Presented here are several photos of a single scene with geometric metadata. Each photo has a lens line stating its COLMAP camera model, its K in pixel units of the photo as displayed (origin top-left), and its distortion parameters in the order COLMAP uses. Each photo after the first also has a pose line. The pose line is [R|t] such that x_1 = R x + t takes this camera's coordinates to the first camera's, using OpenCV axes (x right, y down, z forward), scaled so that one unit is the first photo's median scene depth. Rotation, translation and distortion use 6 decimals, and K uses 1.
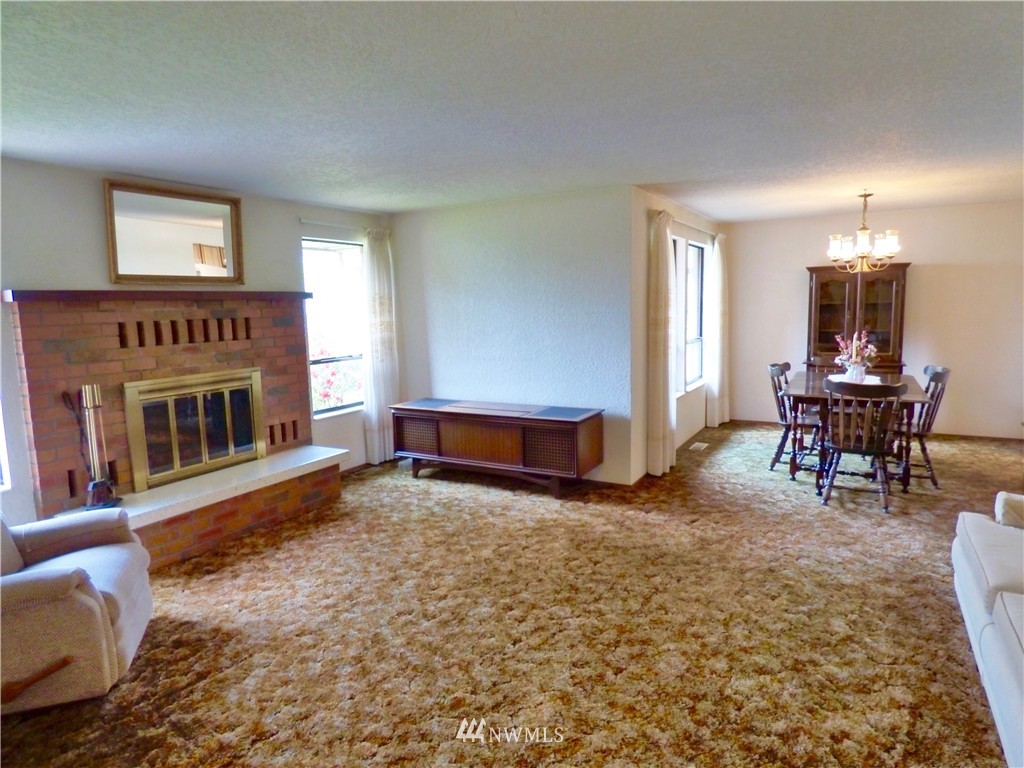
lens RADIAL K [[613.4, 0, 512.0], [0, 613.4, 384.0], [0, 0, 1]] dist [-0.009839, 0.002453]
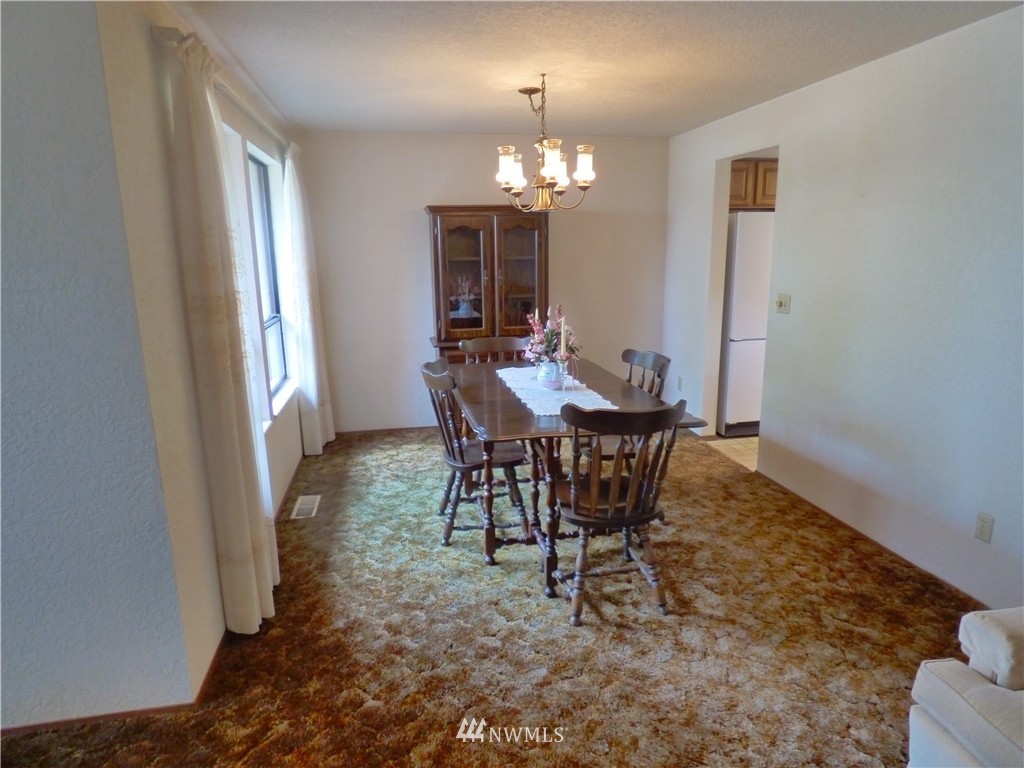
lens RADIAL K [[613.4, 0, 512.0], [0, 613.4, 384.0], [0, 0, 1]] dist [-0.009839, 0.002453]
pose [[0.757311, -0.126899, 0.640606, 0.112200], [0.080433, 0.991595, 0.101341, -0.069651], [-0.648082, -0.025220, 0.761153, 0.517976]]
